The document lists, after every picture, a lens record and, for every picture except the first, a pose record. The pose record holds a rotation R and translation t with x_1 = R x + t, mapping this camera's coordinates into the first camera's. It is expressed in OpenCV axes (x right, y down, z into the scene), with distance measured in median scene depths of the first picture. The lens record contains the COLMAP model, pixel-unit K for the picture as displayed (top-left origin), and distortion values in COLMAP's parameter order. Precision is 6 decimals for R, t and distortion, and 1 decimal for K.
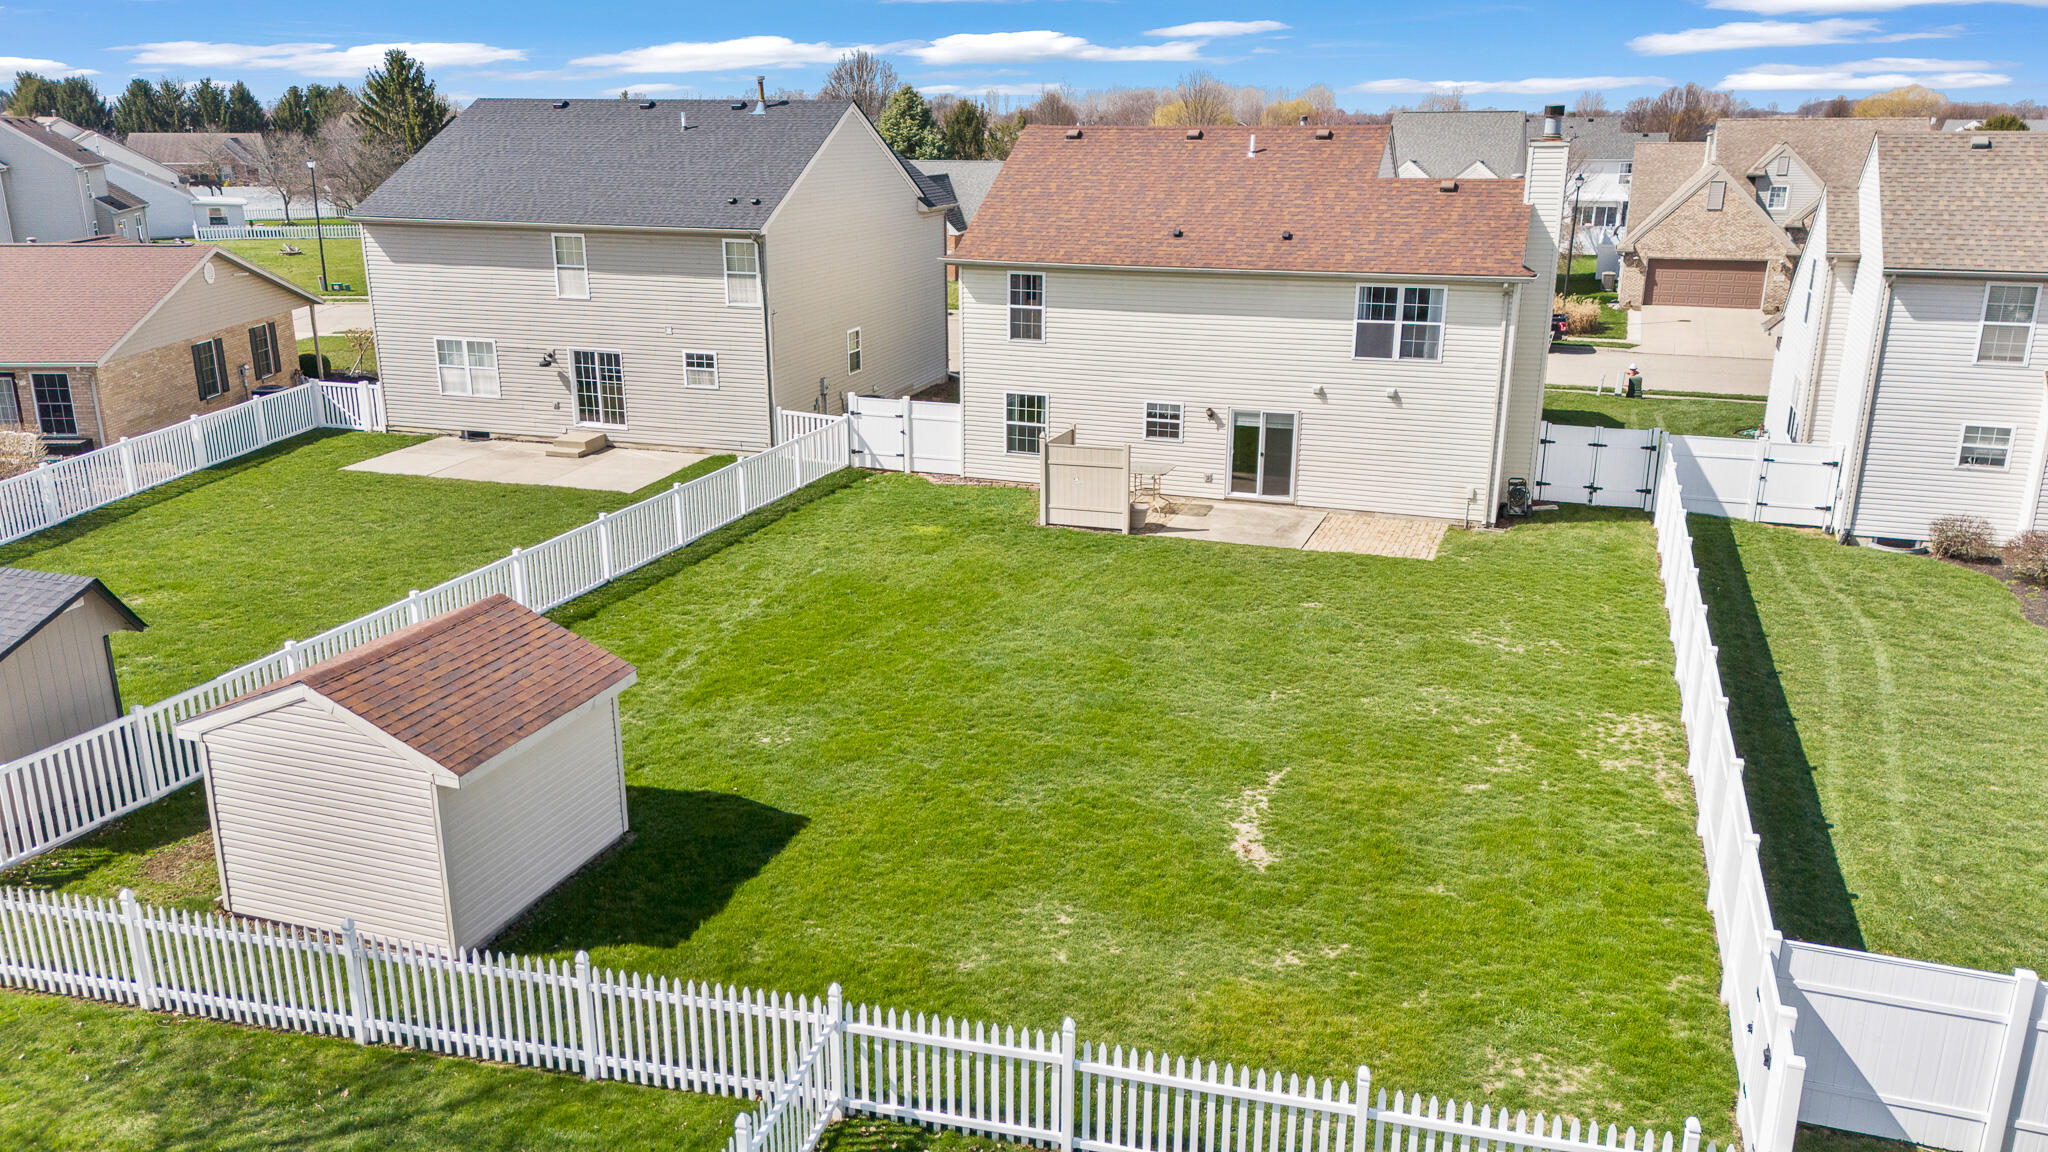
lens RADIAL K [[1515.1, 0, 1017.3], [0, 1515.1, 591.8], [0, 0, 1]] dist [0.080465, -0.081533]
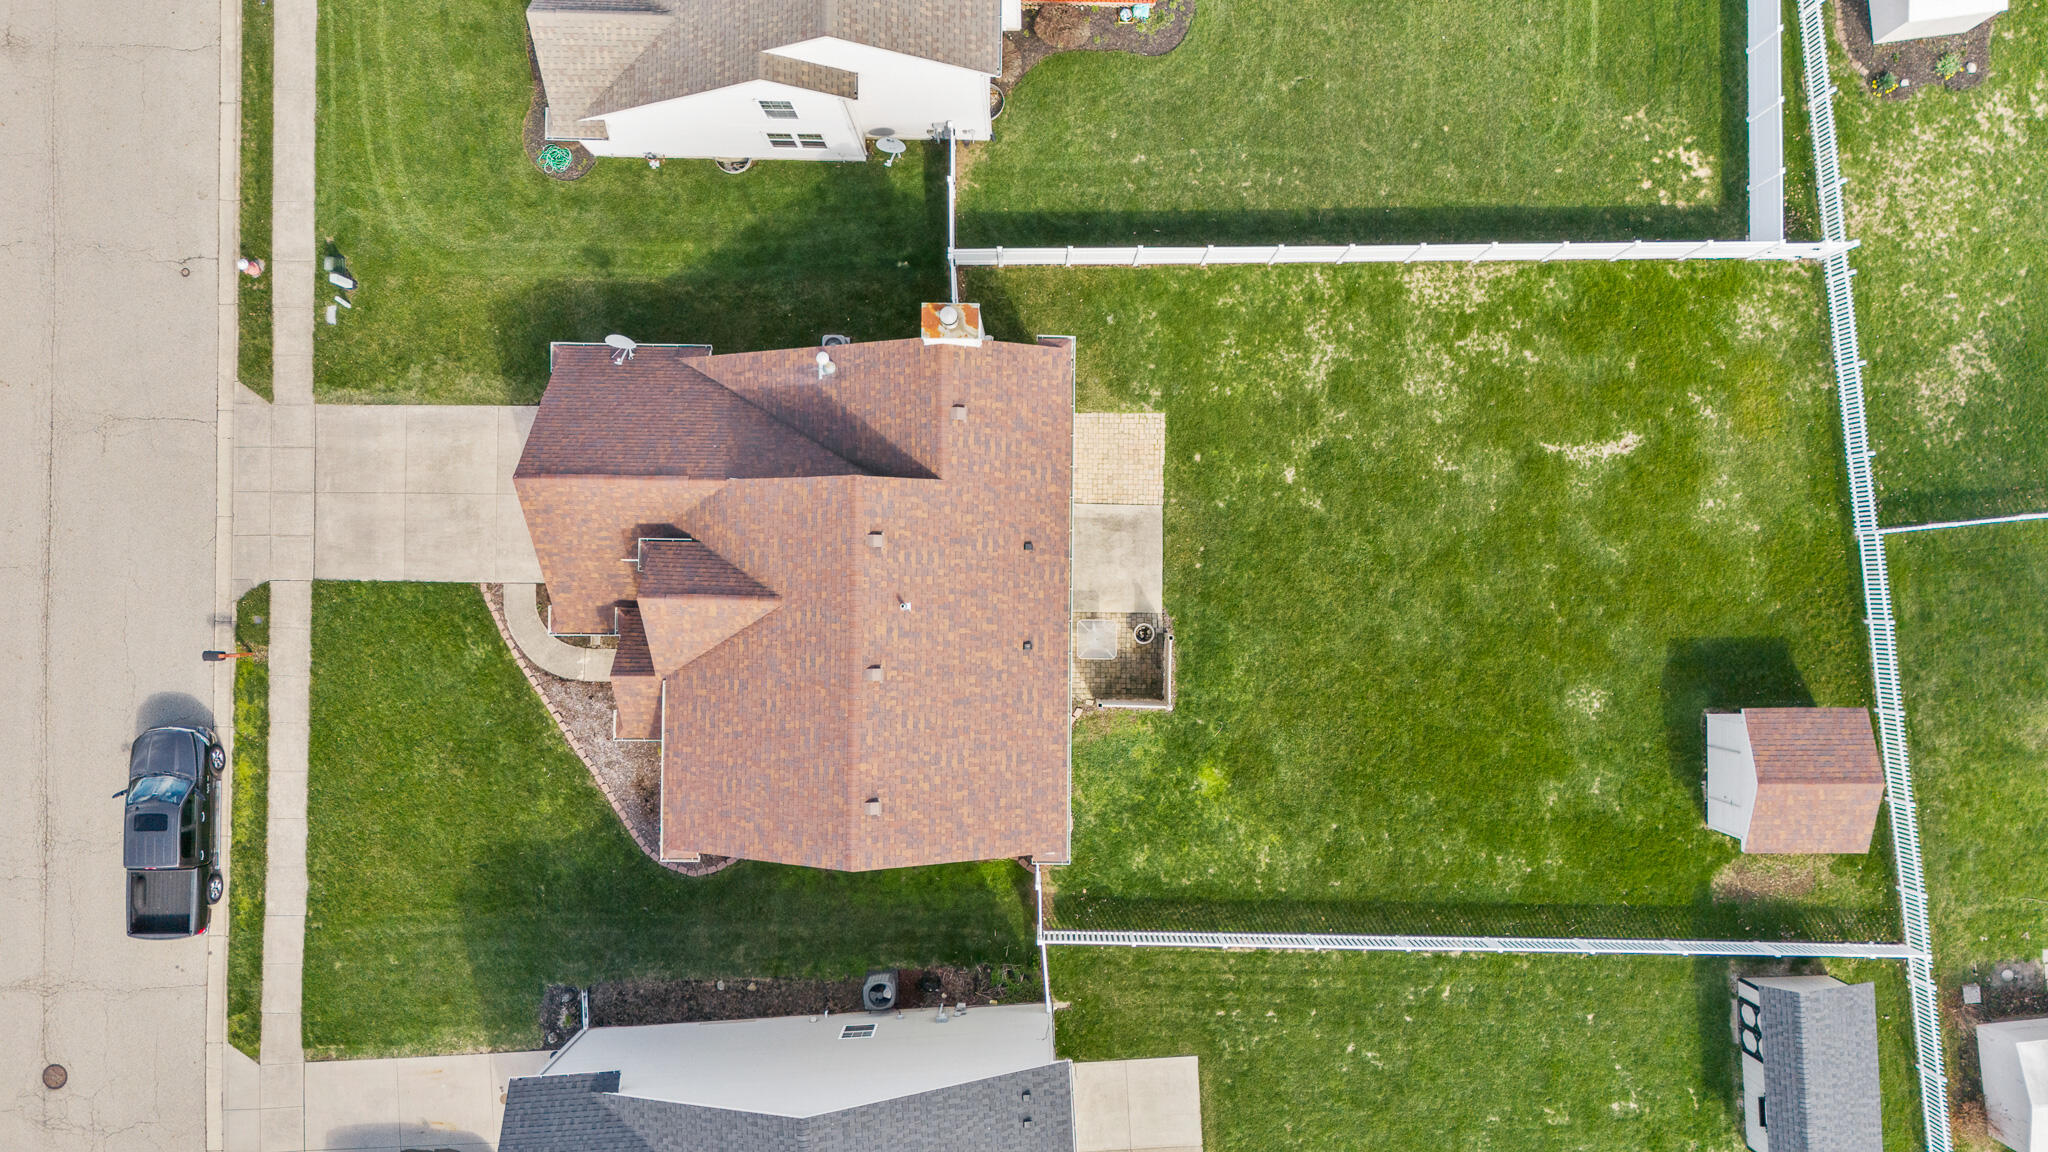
lens RADIAL K [[1515.1, 0, 1032.0], [0, 1515.1, 559.1], [0, 0, 1]] dist [0.080465, -0.081533]
pose [[-0.346291, -0.938008, 0.014959, 0.155725], [0.253224, -0.078107, 0.964249, -1.325048], [-0.903305, 0.337699, 0.264574, 0.734599]]
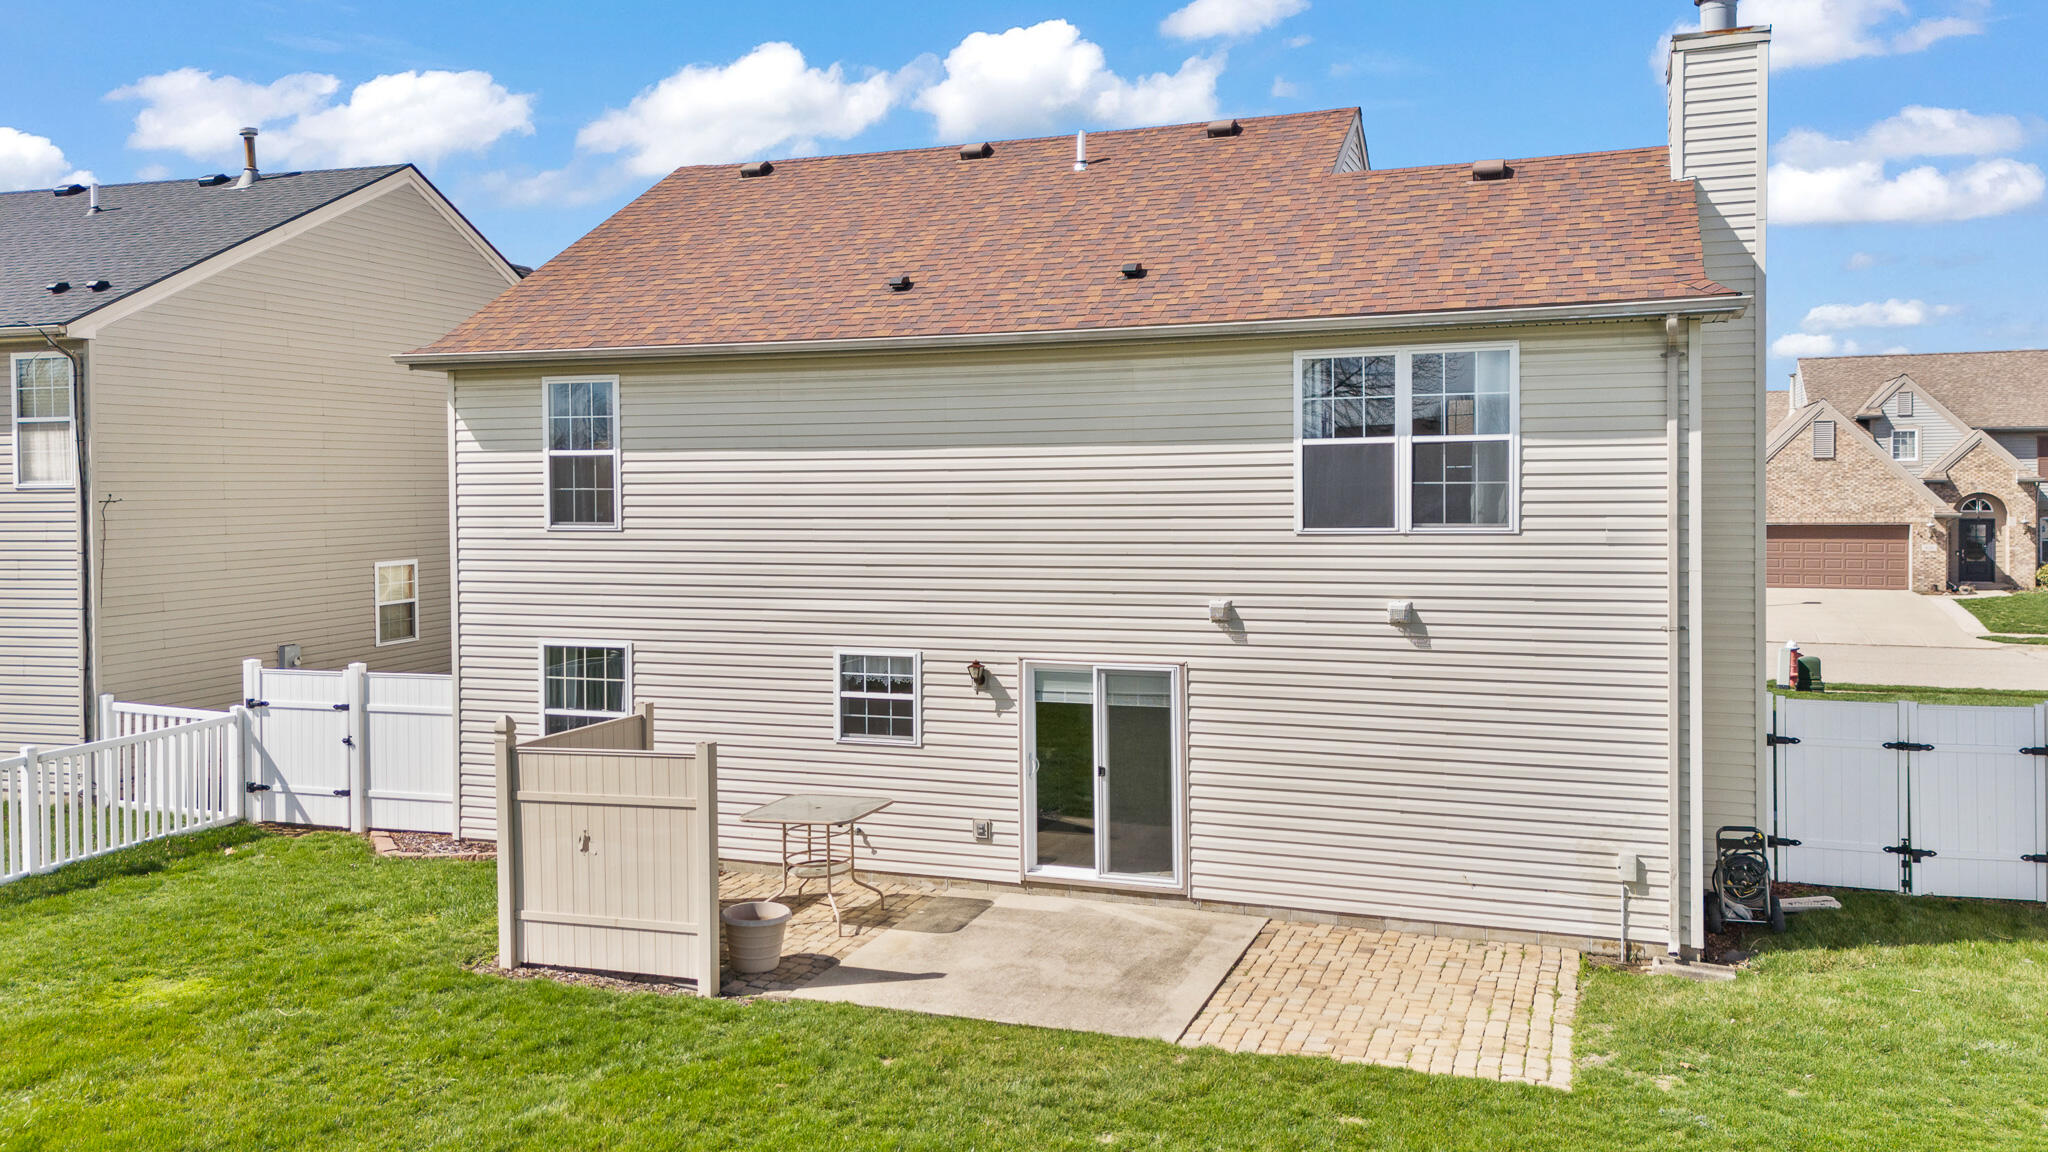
lens RADIAL K [[1515.1, 0, 1035.6], [0, 1515.1, 523.6], [0, 0, 1]] dist [0.080465, -0.081533]
pose [[0.999919, -0.012444, 0.002592, 0.148225], [0.012679, 0.962039, -0.272616, -0.044871], [0.000899, 0.272627, 0.962120, 0.605711]]
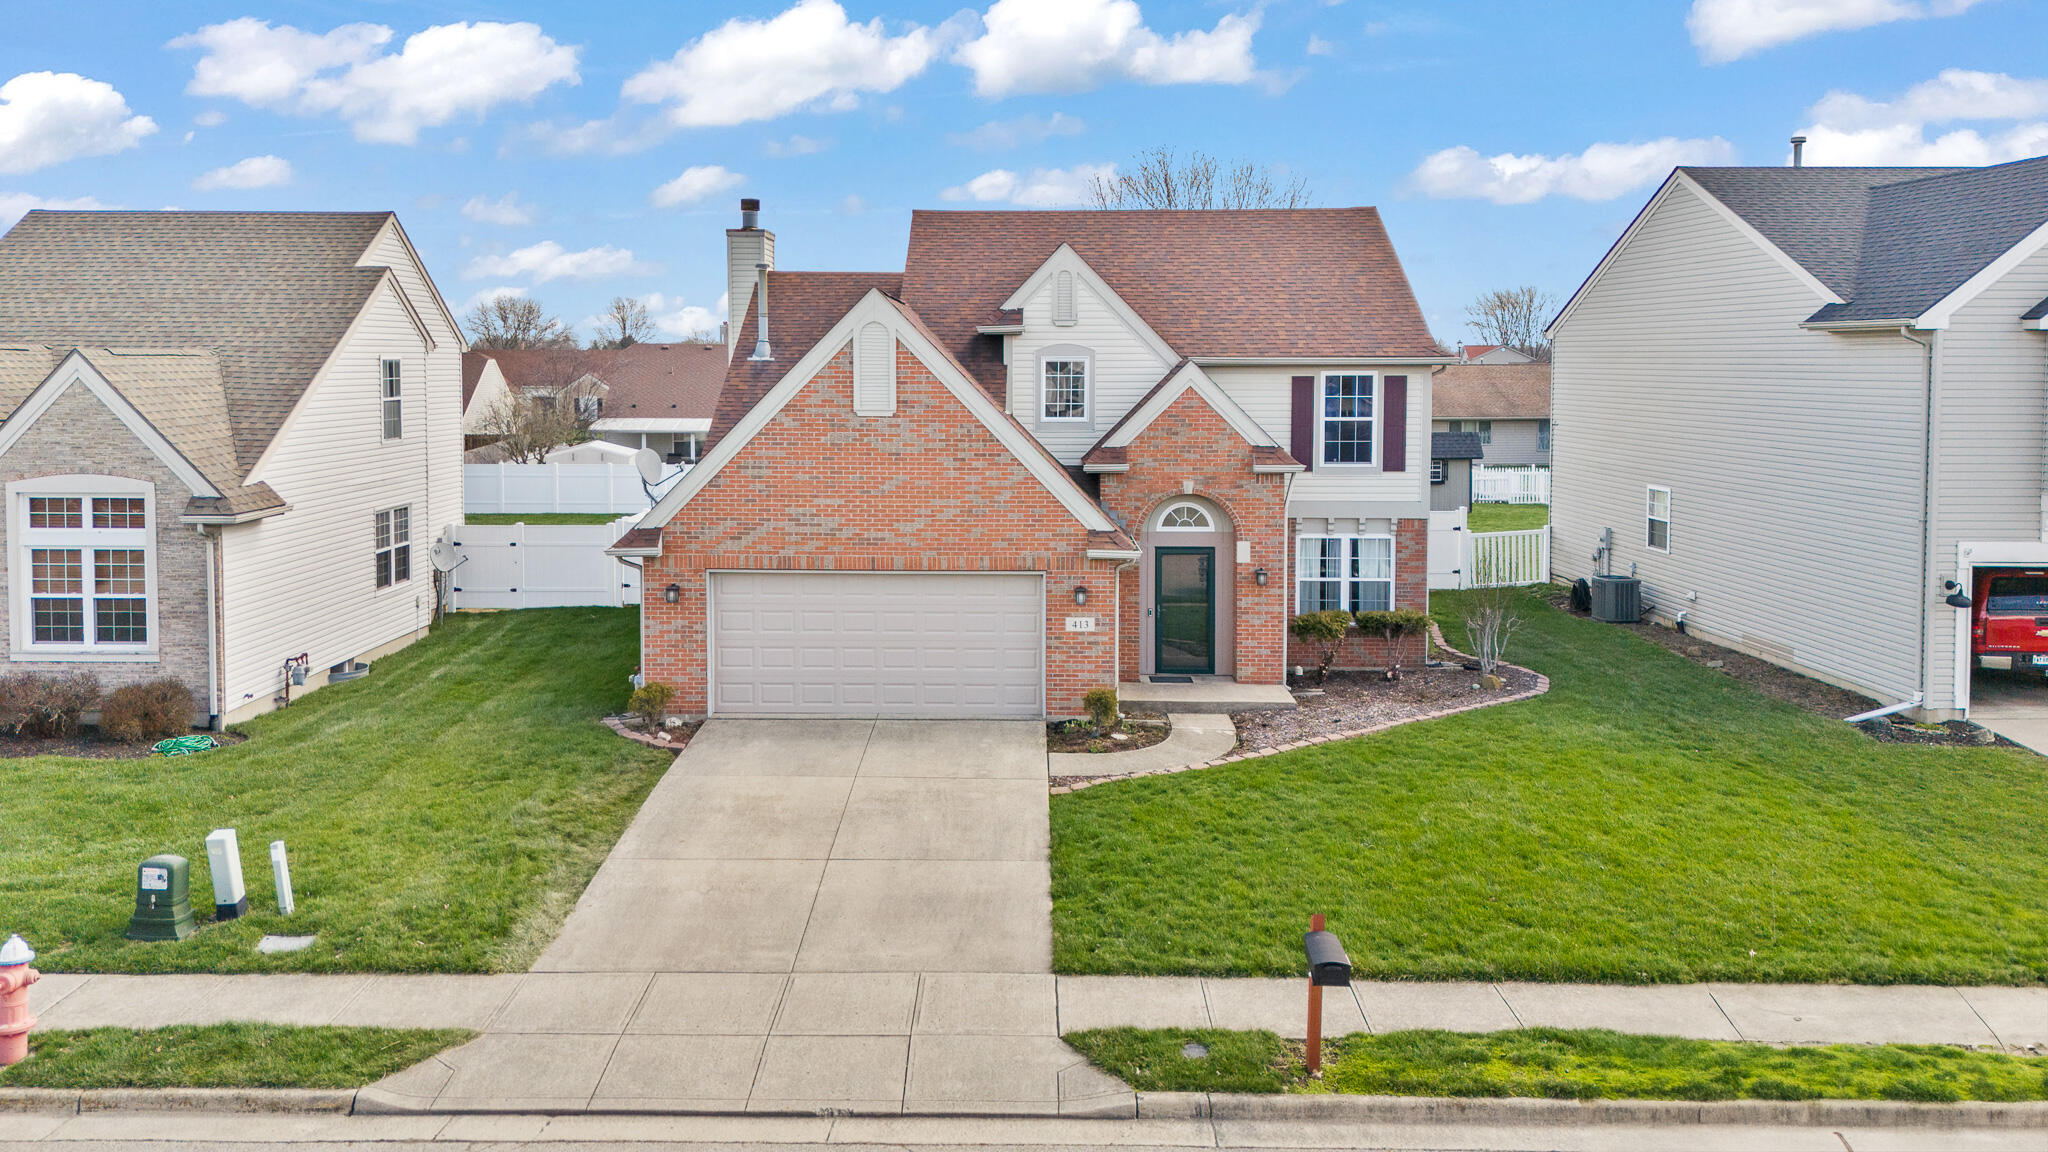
lens RADIAL K [[1515.1, 0, 962.8], [0, 1515.1, 450.0], [0, 0, 1]] dist [0.080465, -0.081533]
pose [[-0.948851, 0.025565, -0.314689, 0.536161], [-0.087210, 0.936715, 0.339055, -0.492431], [0.303442, 0.349157, -0.886573, 1.990648]]
